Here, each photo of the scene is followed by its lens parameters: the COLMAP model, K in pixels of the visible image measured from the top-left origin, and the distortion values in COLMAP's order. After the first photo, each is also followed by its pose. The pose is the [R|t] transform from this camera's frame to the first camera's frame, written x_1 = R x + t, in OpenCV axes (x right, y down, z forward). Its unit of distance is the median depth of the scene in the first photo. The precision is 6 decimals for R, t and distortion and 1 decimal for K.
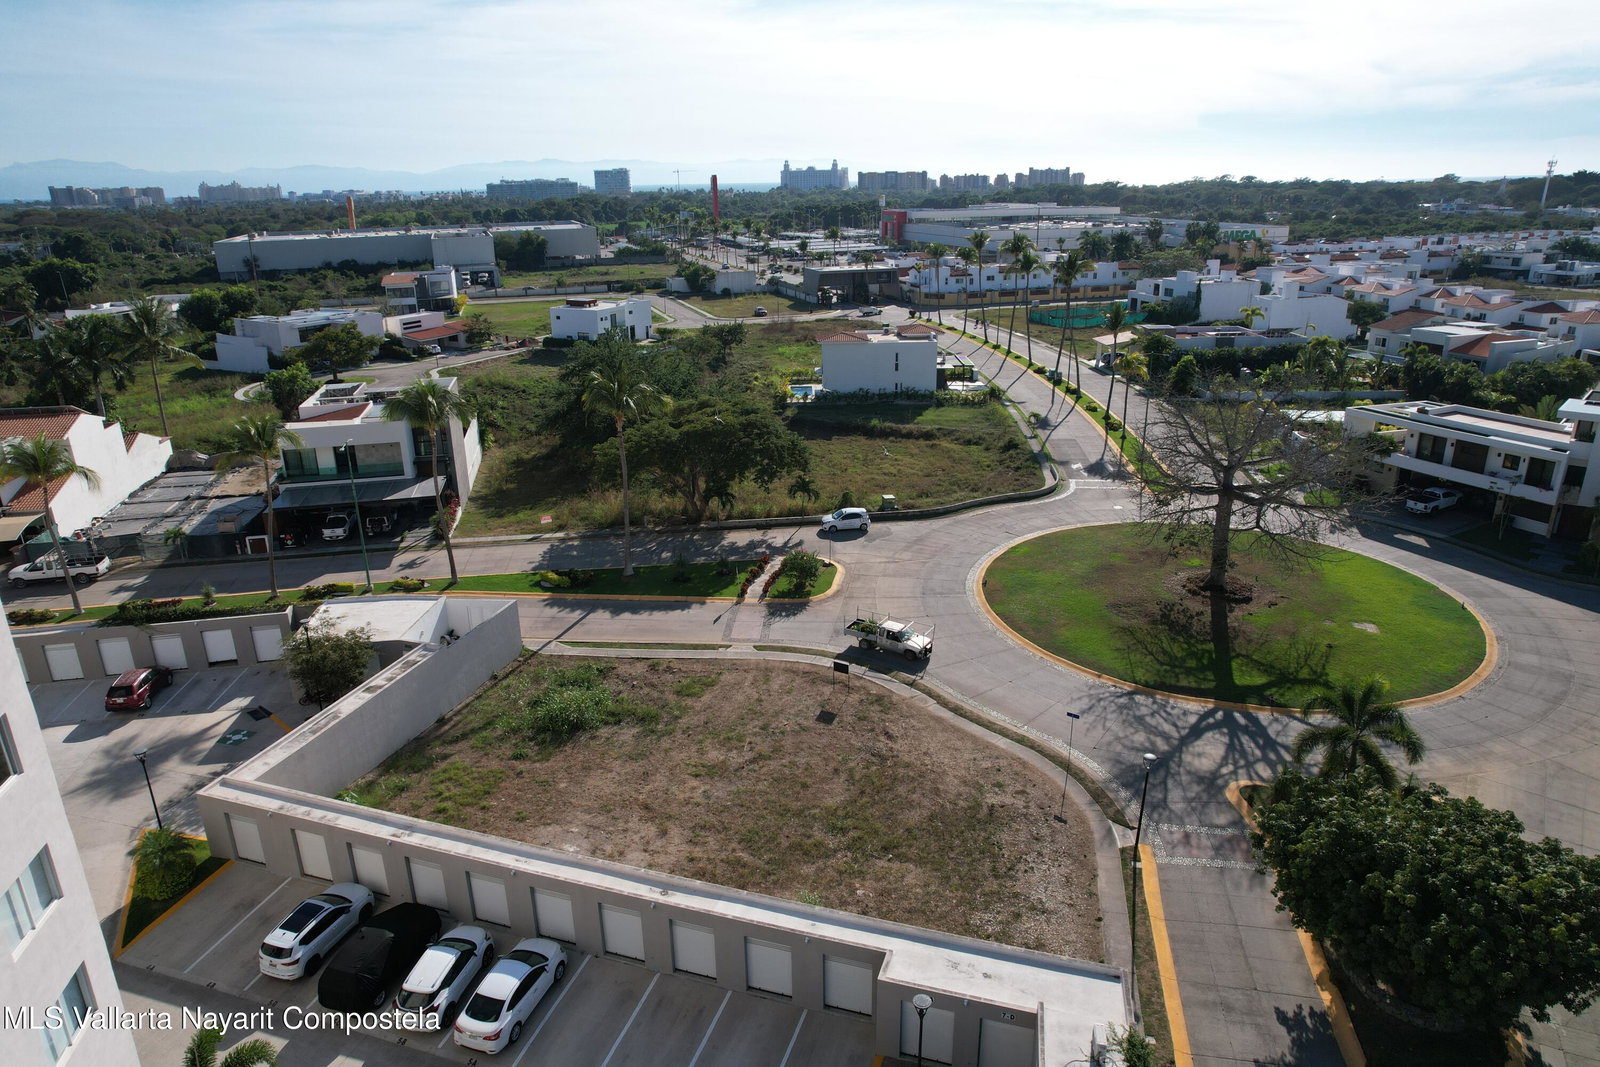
lens RADIAL K [[1024.7, 0, 800.0], [0, 1024.7, 533.5], [0, 0, 1]] dist [-0.083935, 0.079308]
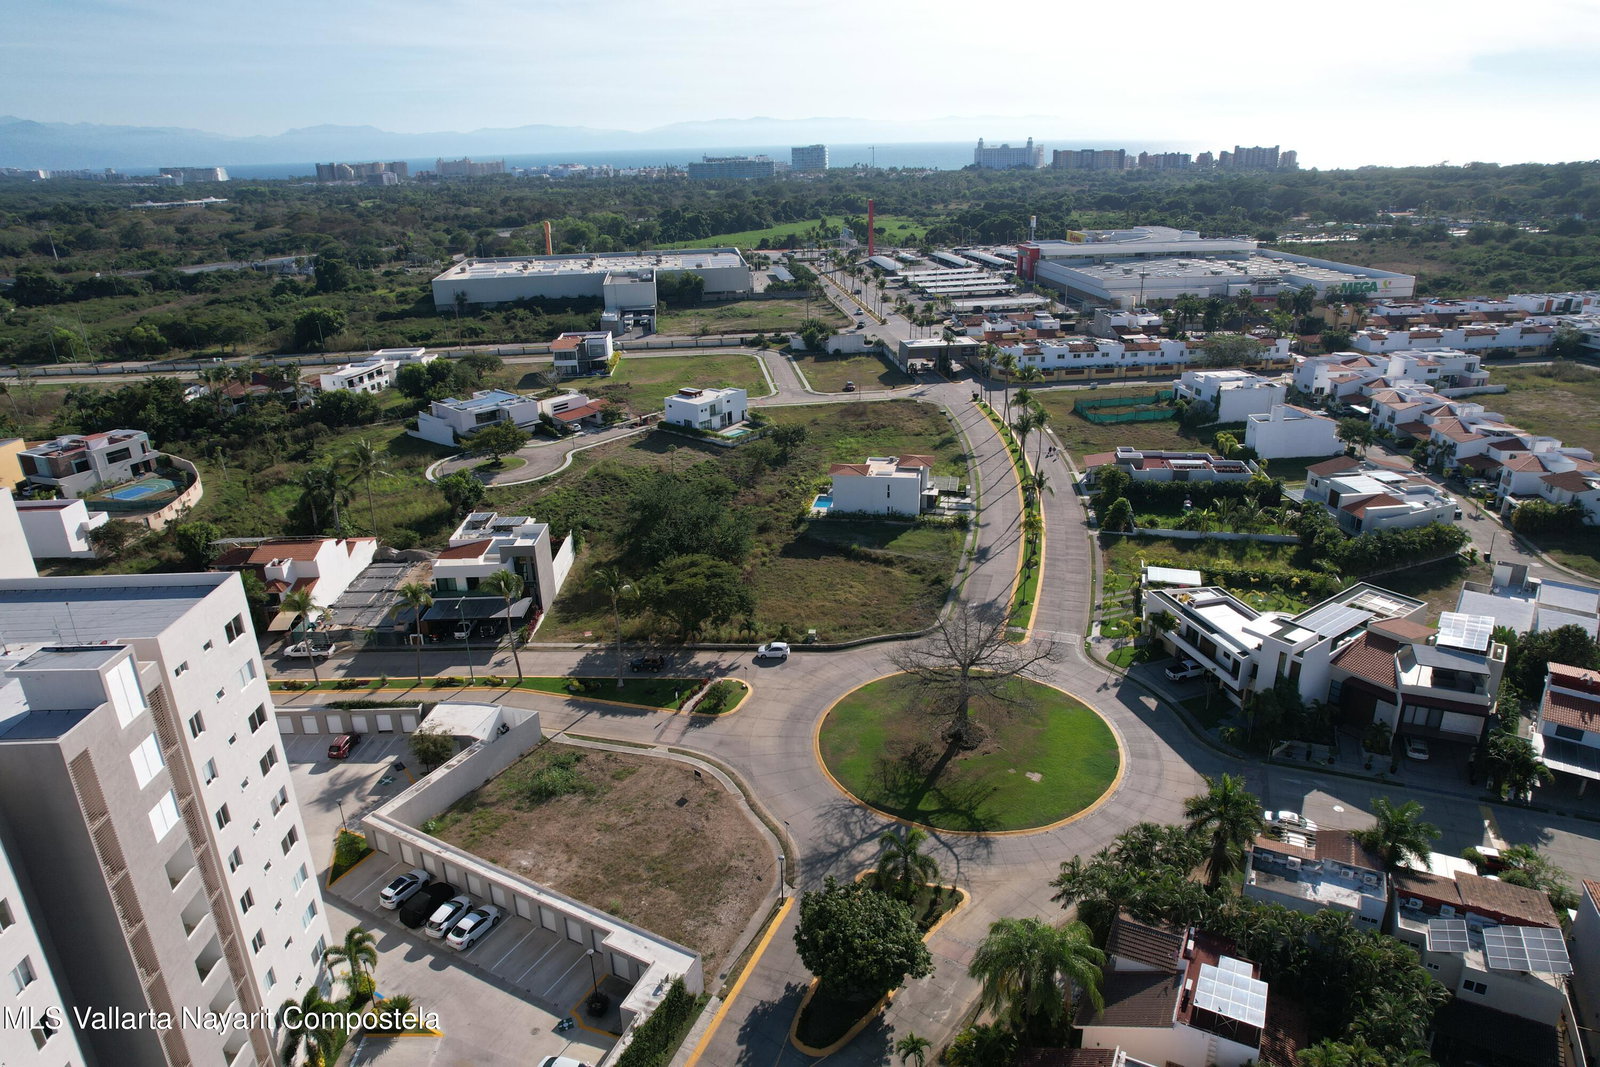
lens RADIAL K [[1024.7, 0, 800.0], [0, 1024.7, 533.5], [0, 0, 1]] dist [-0.083935, 0.079308]
pose [[0.981450, 0.062356, -0.181296, 0.409224], [-0.055457, 0.997540, 0.042883, -0.299068], [0.183524, -0.032033, 0.982493, -0.566712]]
